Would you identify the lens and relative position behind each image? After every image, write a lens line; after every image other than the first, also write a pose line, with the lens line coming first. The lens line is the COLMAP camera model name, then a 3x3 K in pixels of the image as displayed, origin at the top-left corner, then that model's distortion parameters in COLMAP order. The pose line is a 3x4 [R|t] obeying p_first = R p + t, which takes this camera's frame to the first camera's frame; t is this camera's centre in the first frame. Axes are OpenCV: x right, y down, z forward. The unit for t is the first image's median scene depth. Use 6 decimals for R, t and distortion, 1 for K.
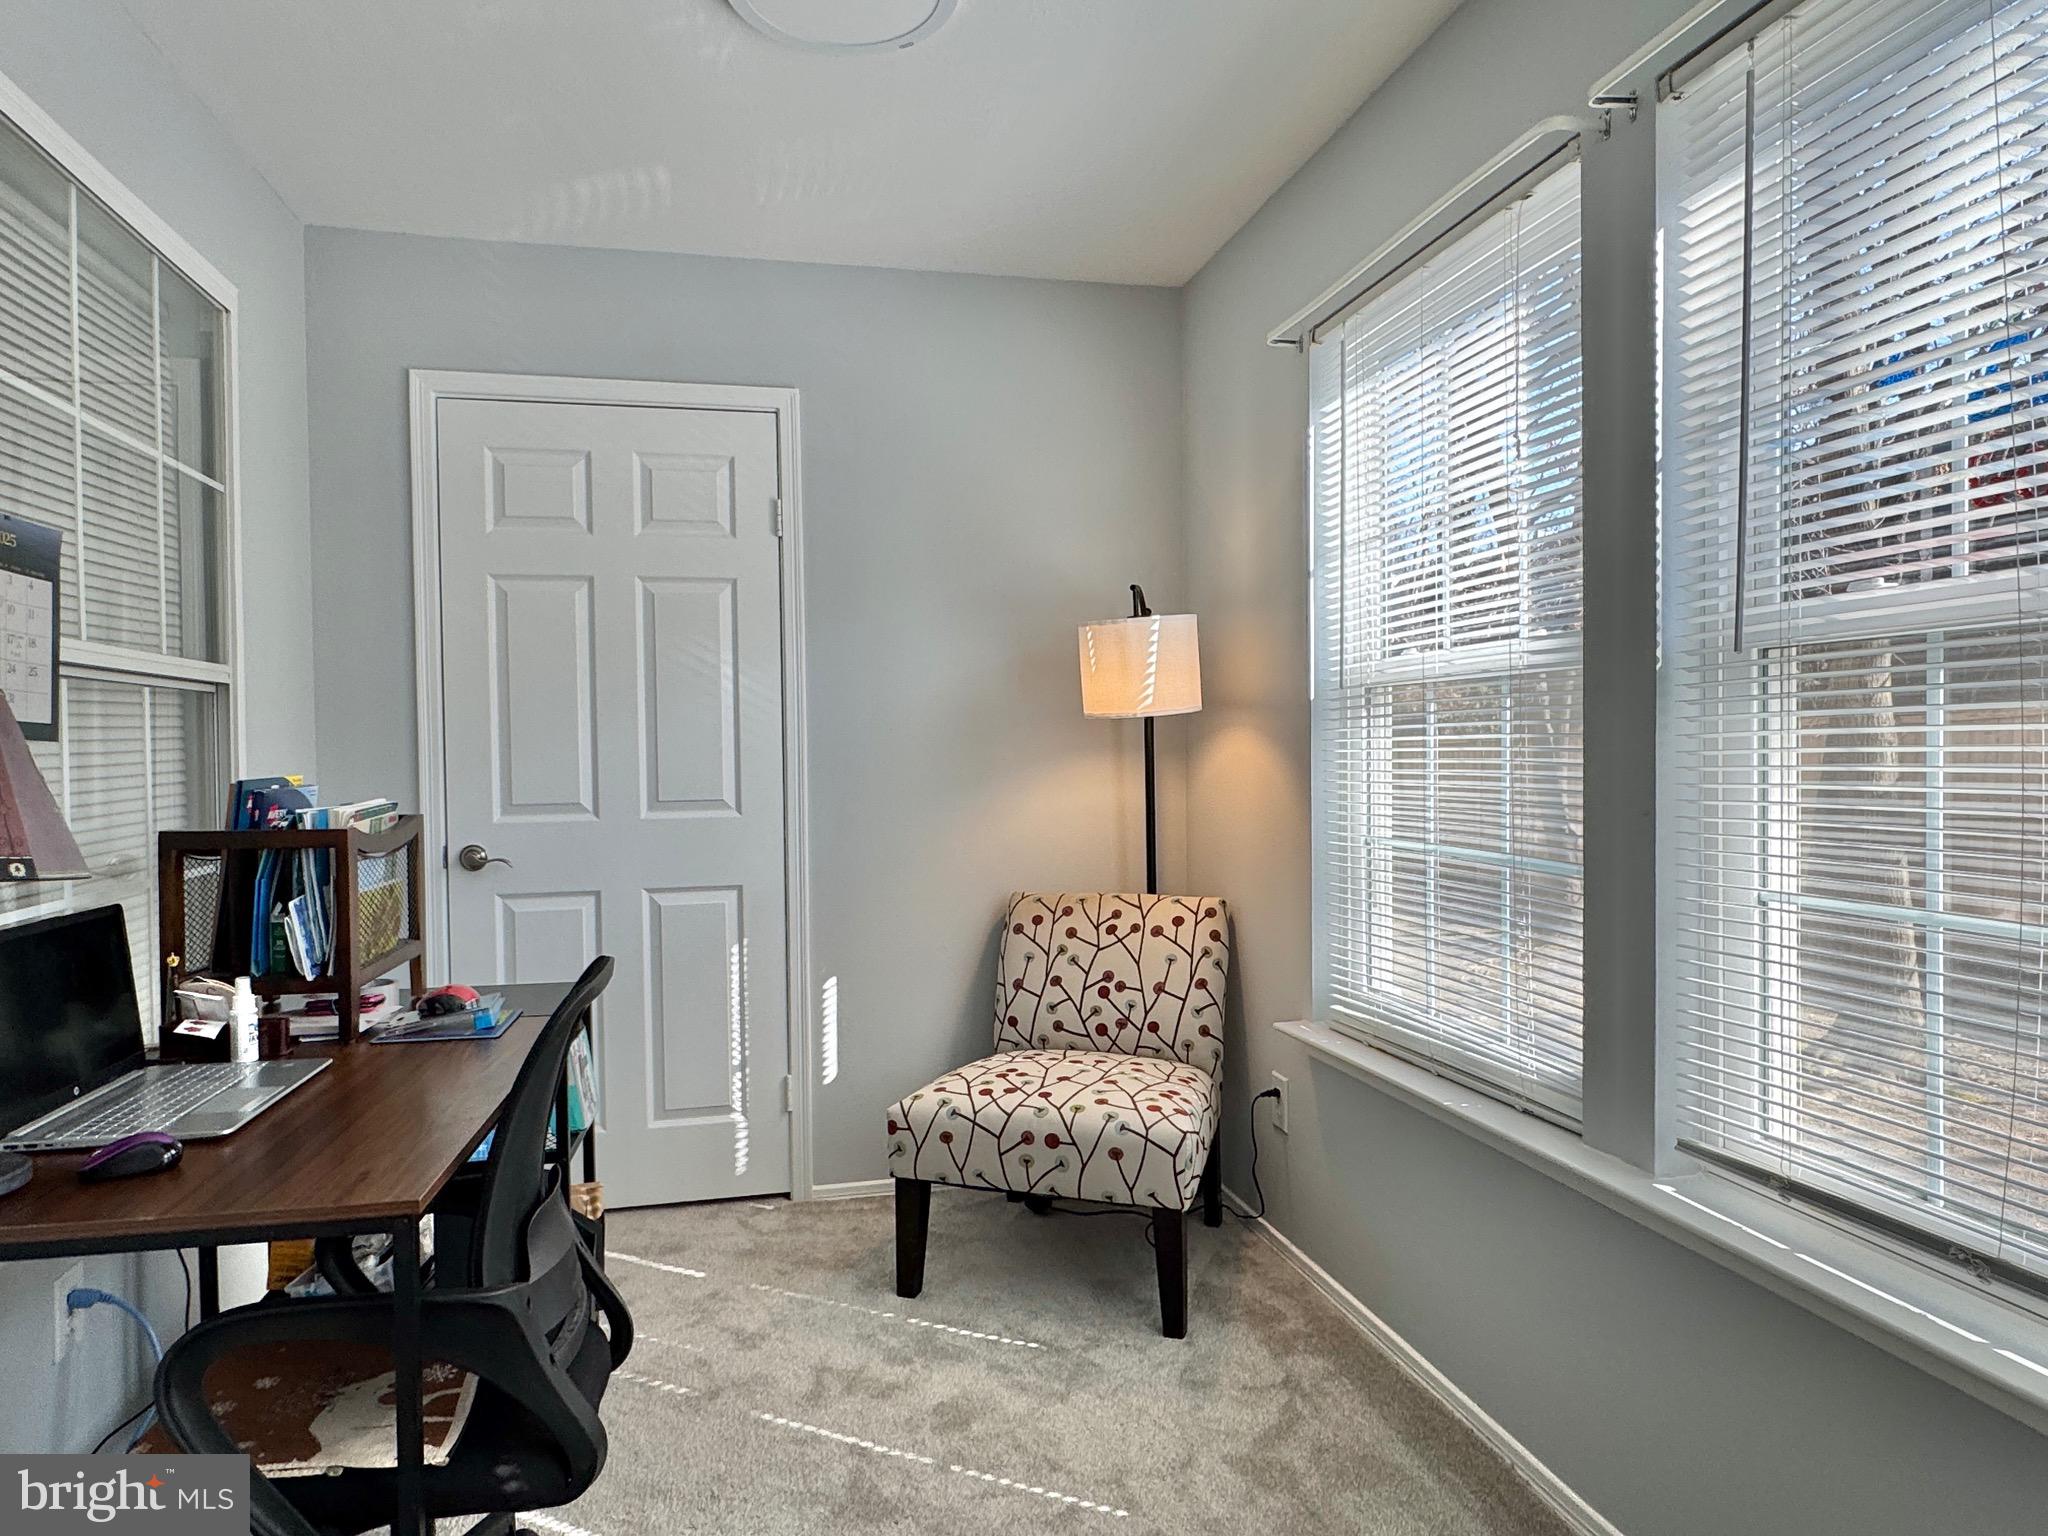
lens RADIAL K [[1236.2, 0, 1017.8], [0, 1236.2, 767.6], [0, 0, 1]] dist [0.005528, -0.002322]
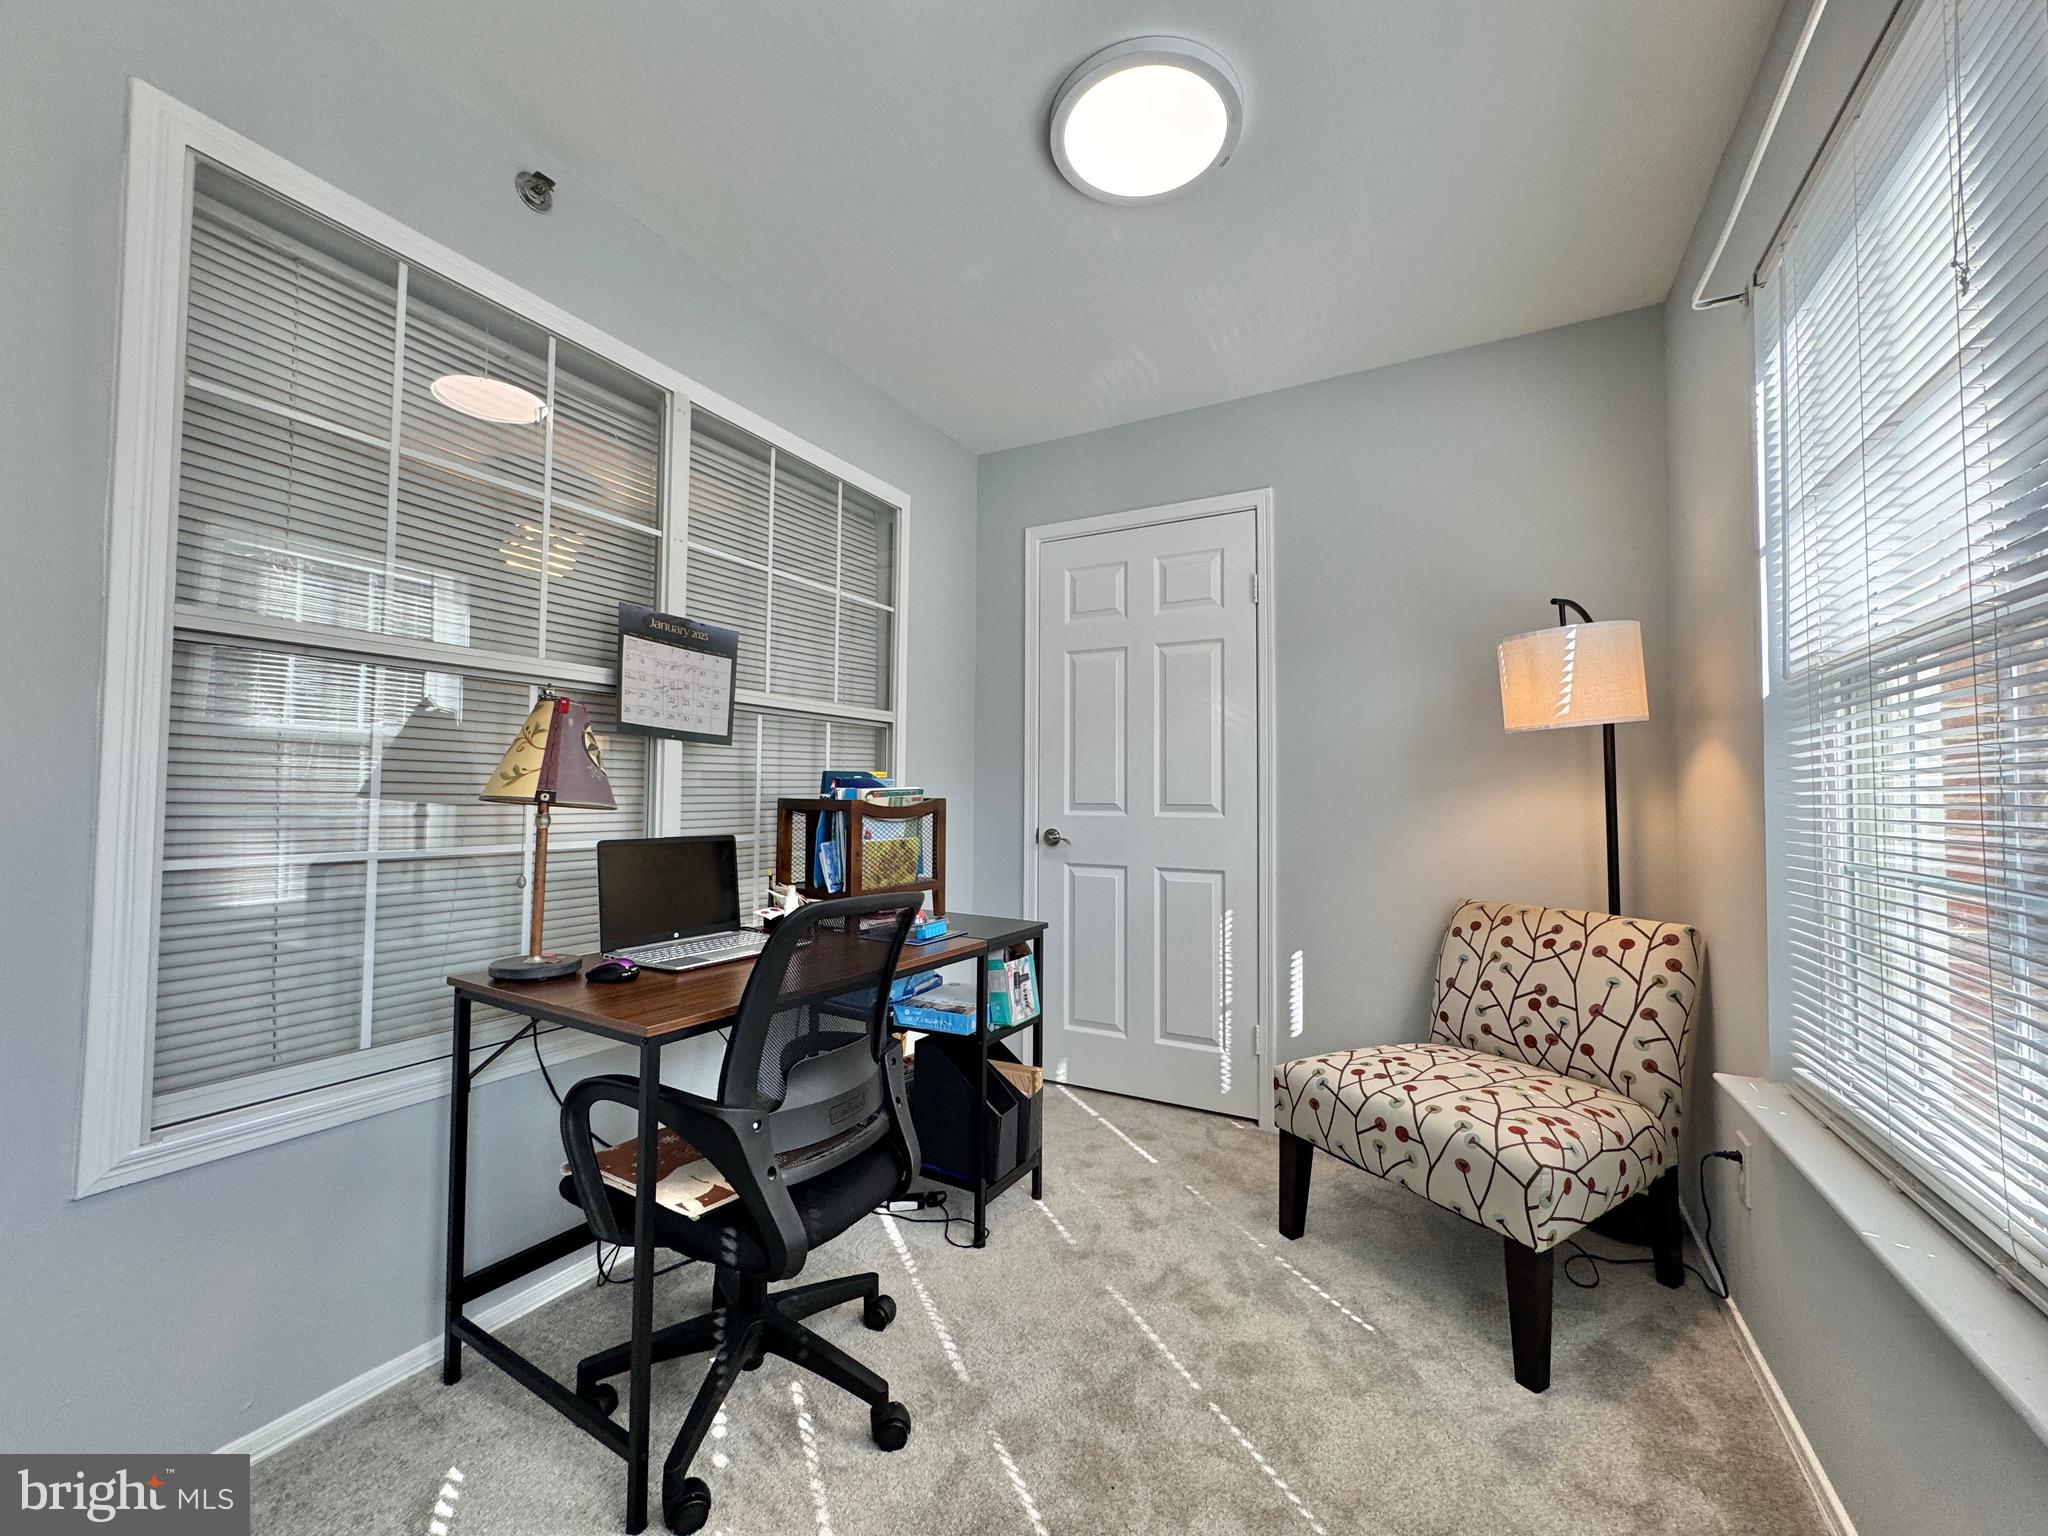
lens RADIAL K [[815.8, 0, 1023.4], [0, 815.8, 766.2], [0, 0, 1]] dist [-0.000723, -0.000462]
pose [[0.753071, -0.004388, -0.657925, 0.211723], [-0.027795, 0.998873, -0.038476, 0.026909], [0.657352, 0.047262, 0.752100, 0.236028]]
